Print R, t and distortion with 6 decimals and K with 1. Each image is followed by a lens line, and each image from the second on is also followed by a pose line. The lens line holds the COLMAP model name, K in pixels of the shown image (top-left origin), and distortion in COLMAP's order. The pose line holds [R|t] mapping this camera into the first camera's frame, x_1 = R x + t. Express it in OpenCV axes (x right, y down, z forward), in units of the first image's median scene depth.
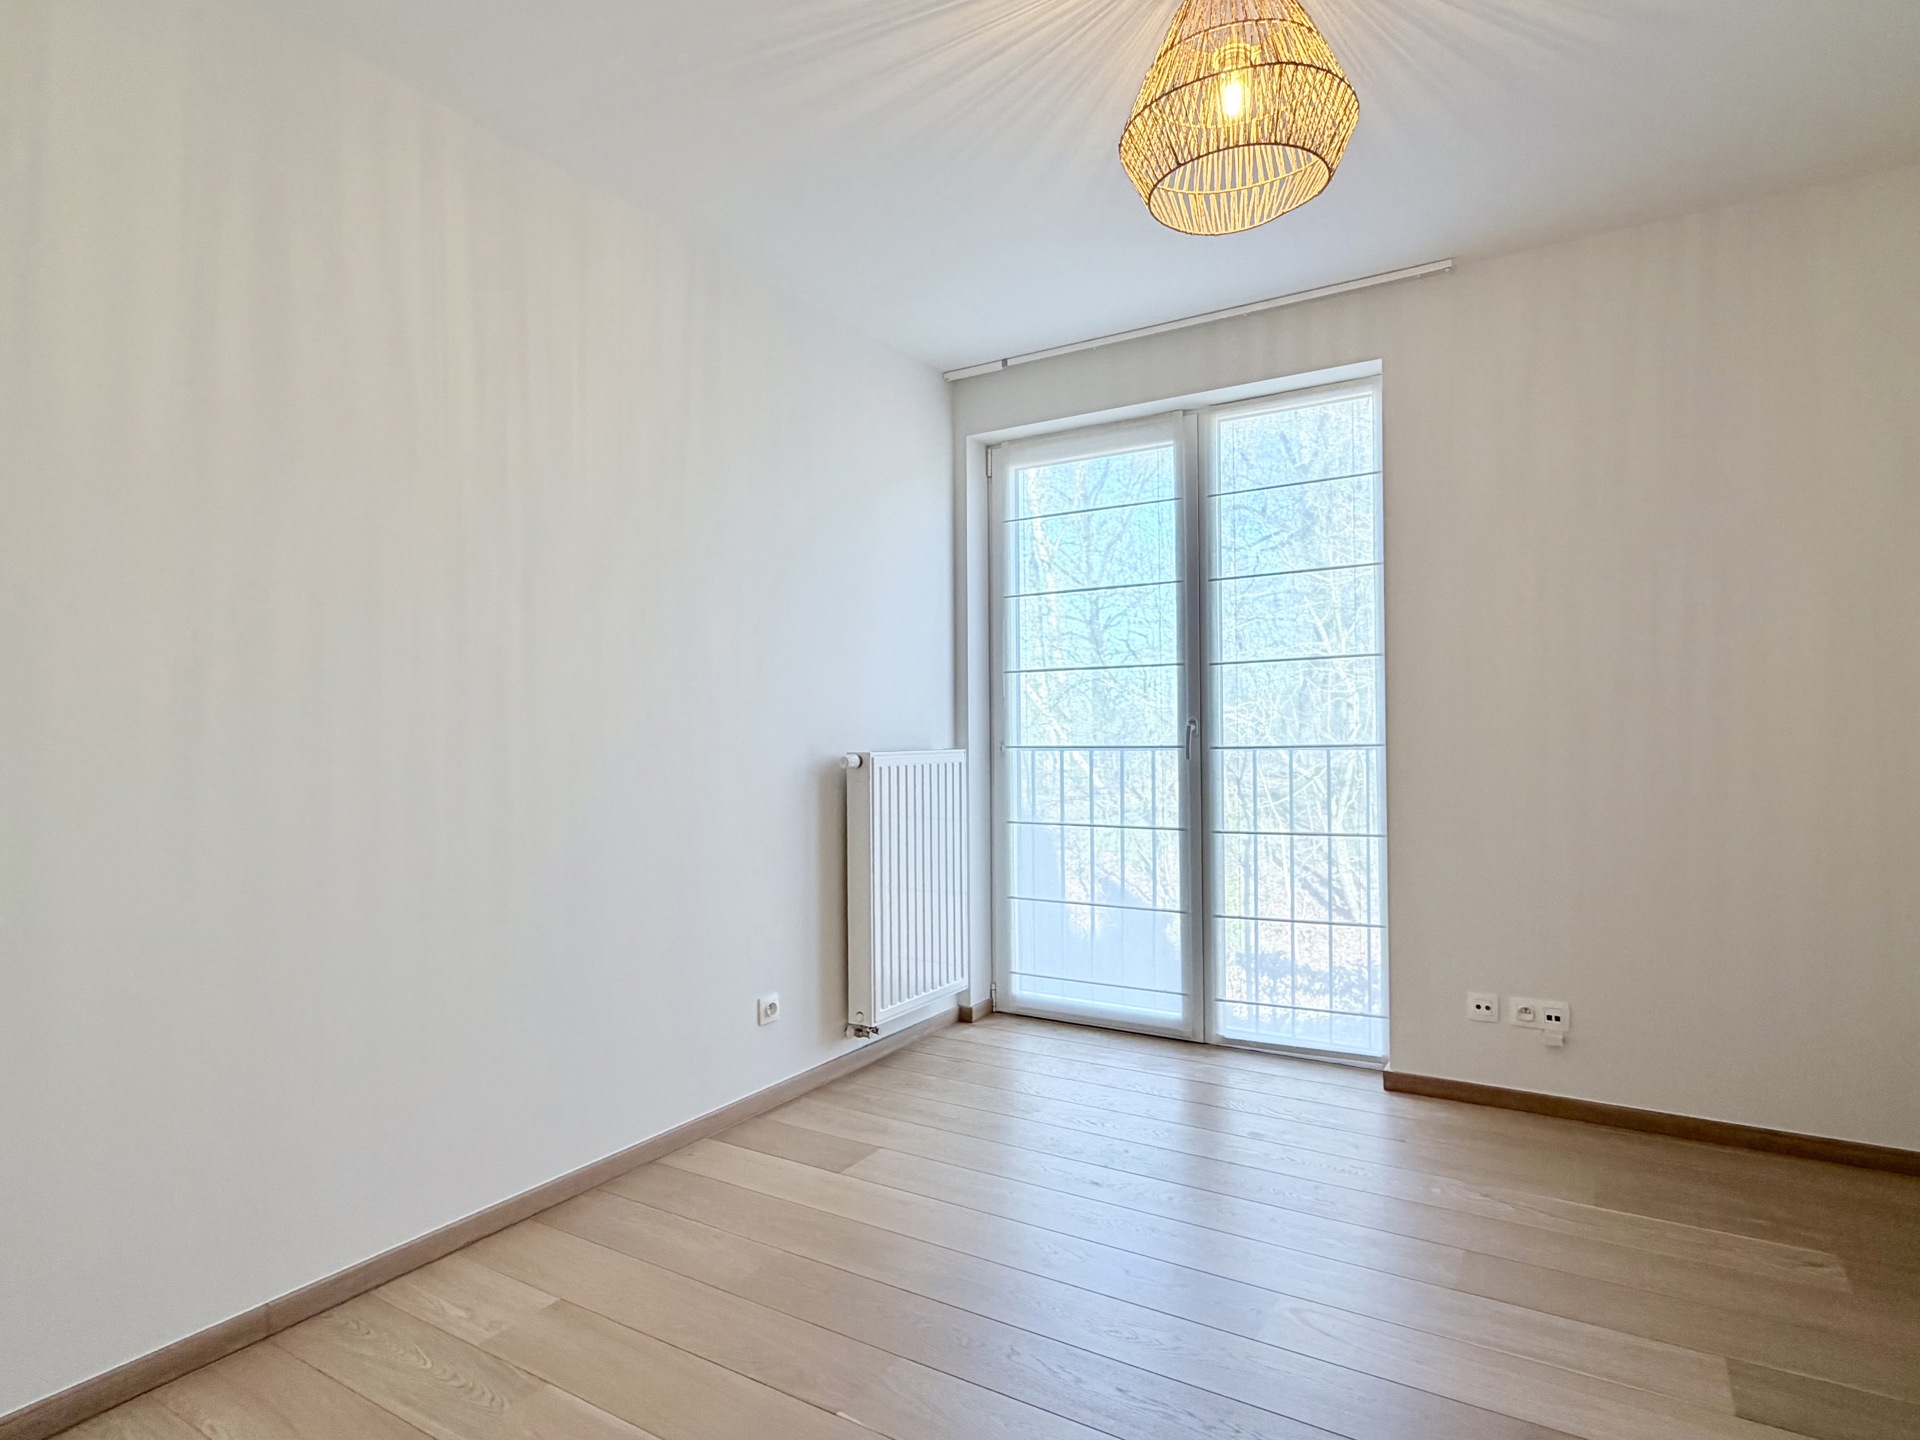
lens RADIAL K [[1046.7, 0, 955.0], [0, 1046.7, 721.6], [0, 0, 1]] dist [0.001277, 0.001629]
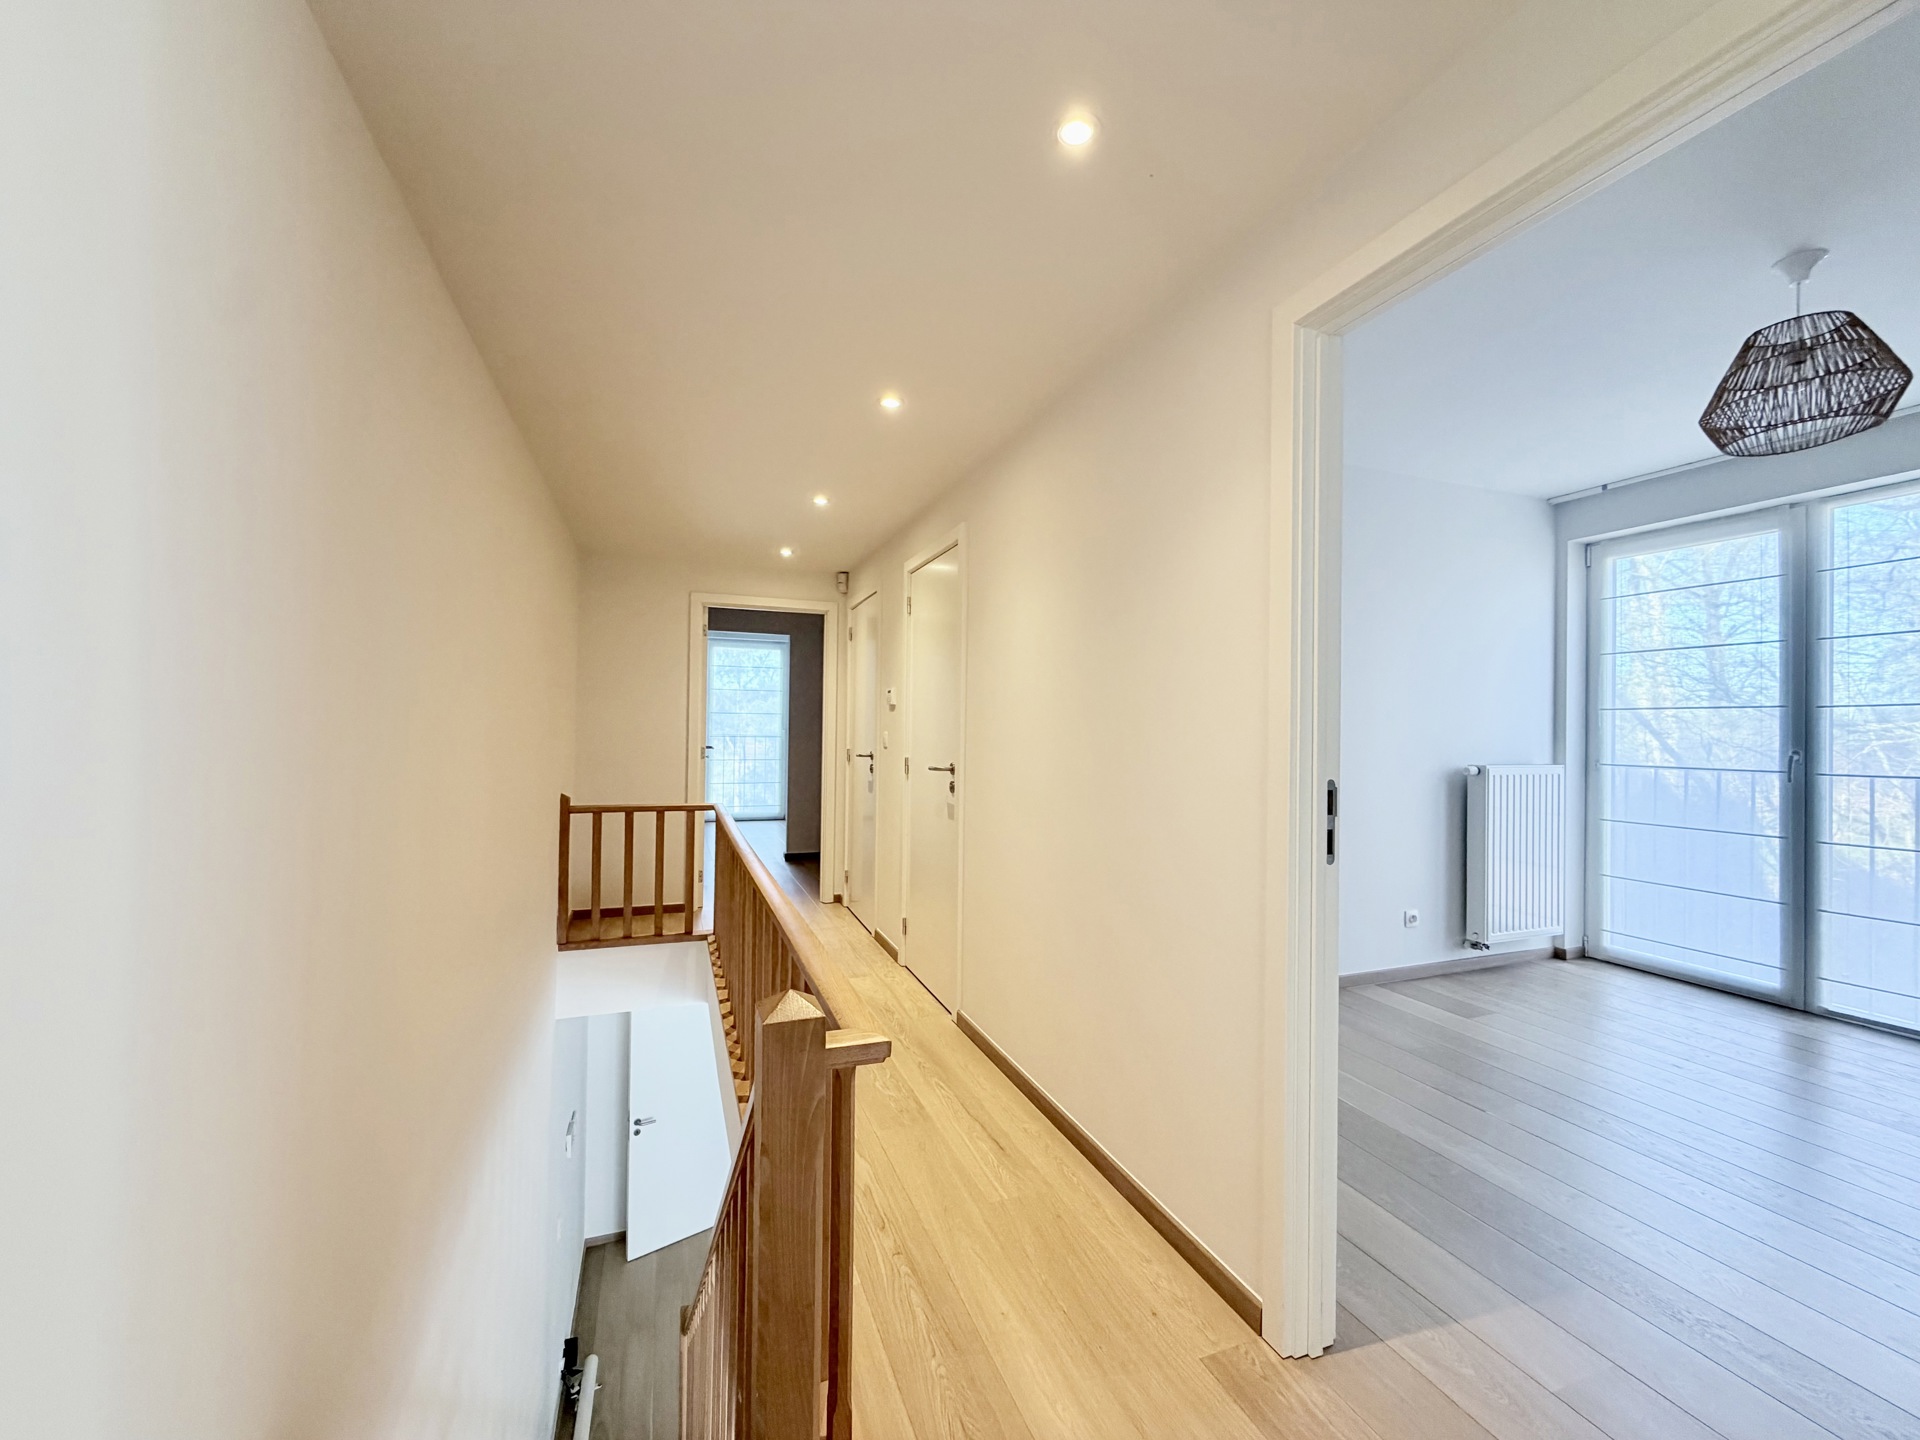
lens RADIAL K [[776.7, 0, 960.7], [0, 776.7, 716.9], [0, 0, 1]] dist [0.008371, 0.000357]
pose [[0.804749, 0.013151, -0.593470, -0.020994], [-0.013107, 0.999904, 0.004385, -0.033662], [0.593471, 0.004250, 0.804844, -0.350766]]
